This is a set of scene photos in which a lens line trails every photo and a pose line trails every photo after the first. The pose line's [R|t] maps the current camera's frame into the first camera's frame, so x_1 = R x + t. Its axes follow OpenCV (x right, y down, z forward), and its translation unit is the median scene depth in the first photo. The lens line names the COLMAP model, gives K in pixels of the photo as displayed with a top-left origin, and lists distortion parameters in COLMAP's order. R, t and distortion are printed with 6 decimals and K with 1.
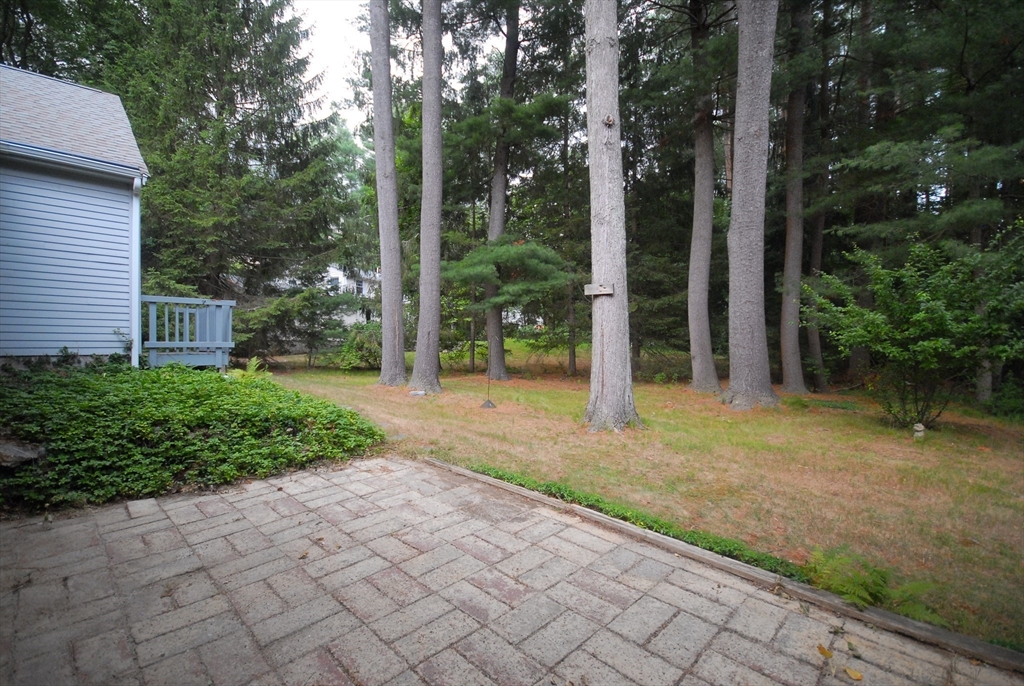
lens RADIAL K [[453.4, 0, 504.1], [0, 453.4, 348.1], [0, 0, 1]] dist [0.000795, -0.005704]
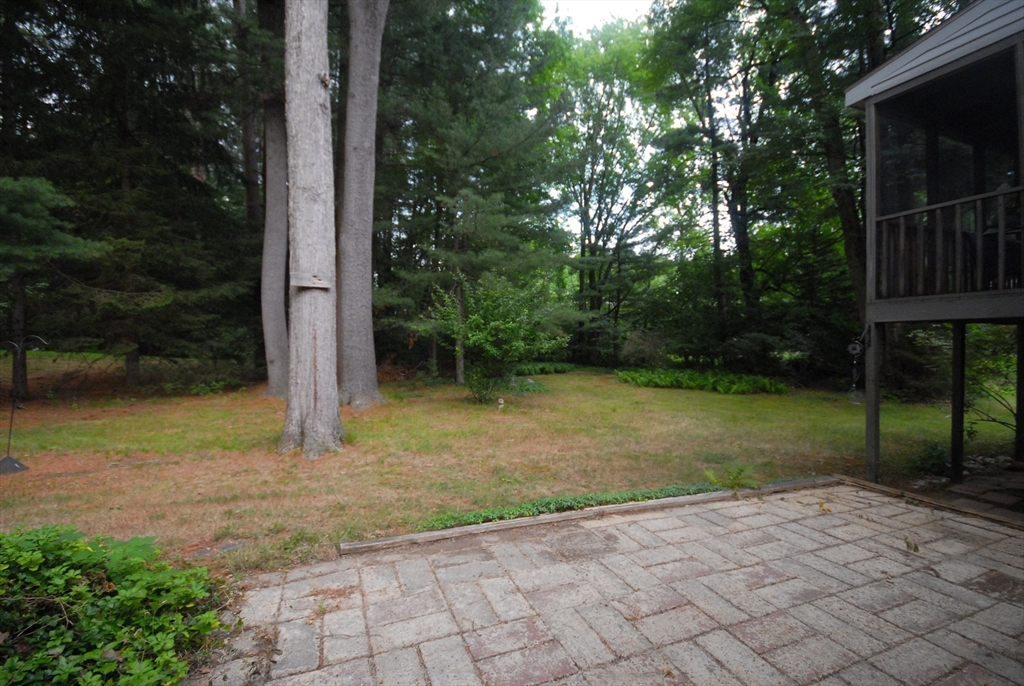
lens RADIAL K [[453.4, 0, 511.0], [0, 453.4, 342.5], [0, 0, 1]] dist [0.000795, -0.005704]
pose [[0.398123, -0.005831, 0.917314, -0.904231], [0.019112, 0.999815, -0.001940, -0.024753], [-0.917133, 0.018304, 0.398161, 0.817691]]
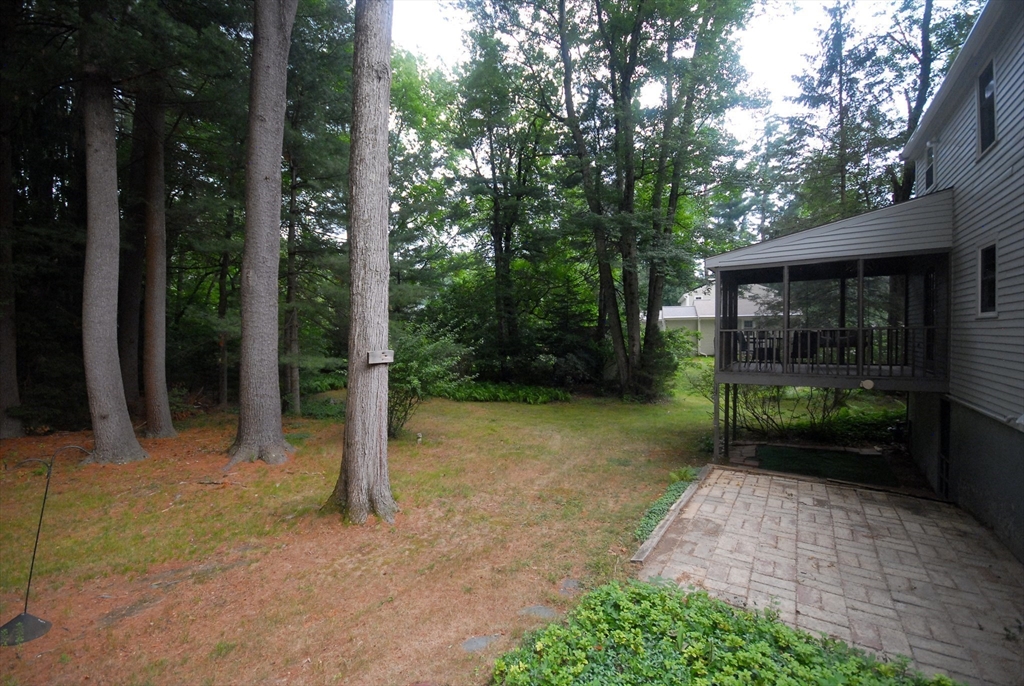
lens RADIAL K [[453.4, 0, 509.2], [0, 453.4, 344.5], [0, 0, 1]] dist [0.000795, -0.005704]
pose [[-0.202054, -0.017805, 0.979213, -1.597532], [0.017783, 0.999603, 0.021846, -0.389587], [-0.979213, 0.021828, -0.201657, 2.157915]]
